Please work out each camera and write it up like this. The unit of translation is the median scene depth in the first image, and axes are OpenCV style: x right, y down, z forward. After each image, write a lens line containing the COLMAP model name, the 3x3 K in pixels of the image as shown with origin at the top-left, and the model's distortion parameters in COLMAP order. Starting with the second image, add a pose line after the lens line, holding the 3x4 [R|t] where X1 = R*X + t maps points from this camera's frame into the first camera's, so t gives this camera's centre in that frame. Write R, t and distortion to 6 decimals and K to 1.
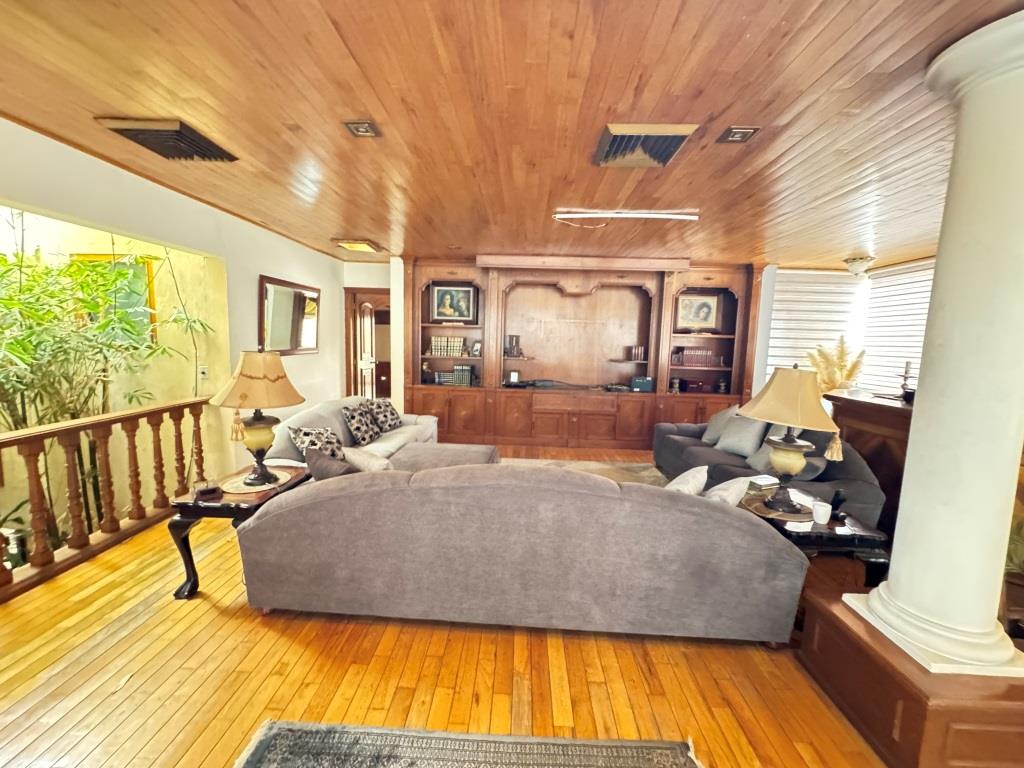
lens RADIAL K [[407.4, 0, 512.0], [0, 407.4, 382.7], [0, 0, 1]] dist [-0.002604, 0.000074]
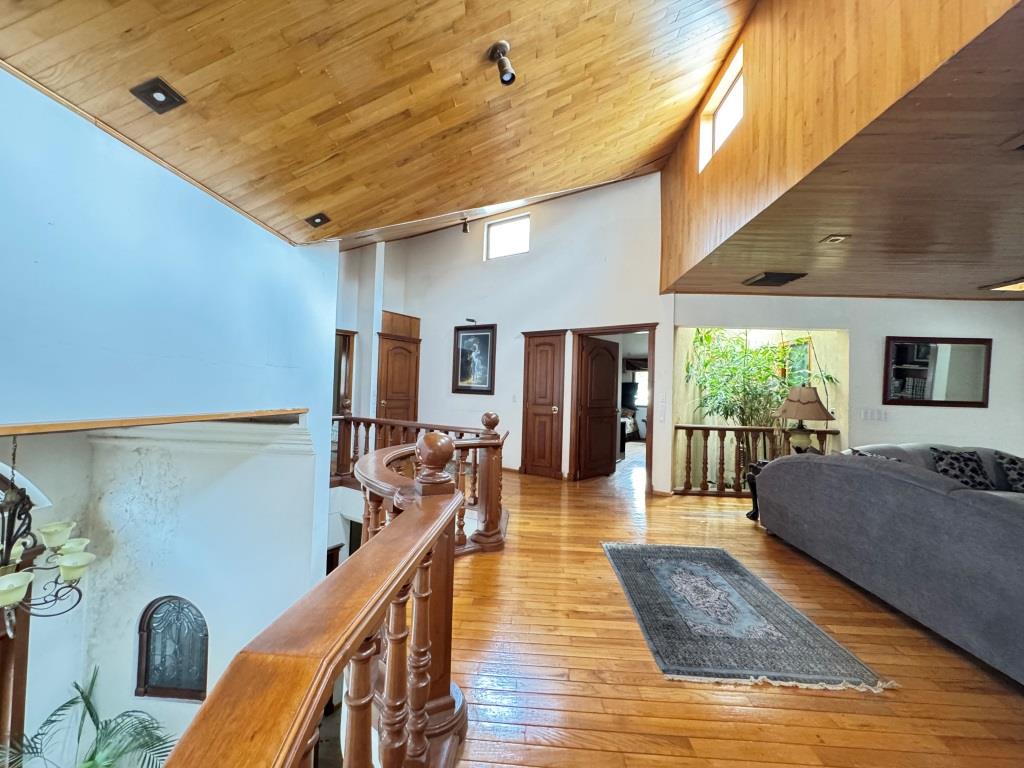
lens RADIAL K [[407.4, 0, 512.0], [0, 407.4, 382.7], [0, 0, 1]] dist [-0.002604, 0.000074]
pose [[-0.027541, -0.057017, -0.997993, 0.443032], [-0.141768, 0.988503, -0.052563, 0.067789], [0.989517, 0.140036, -0.035308, -0.037477]]
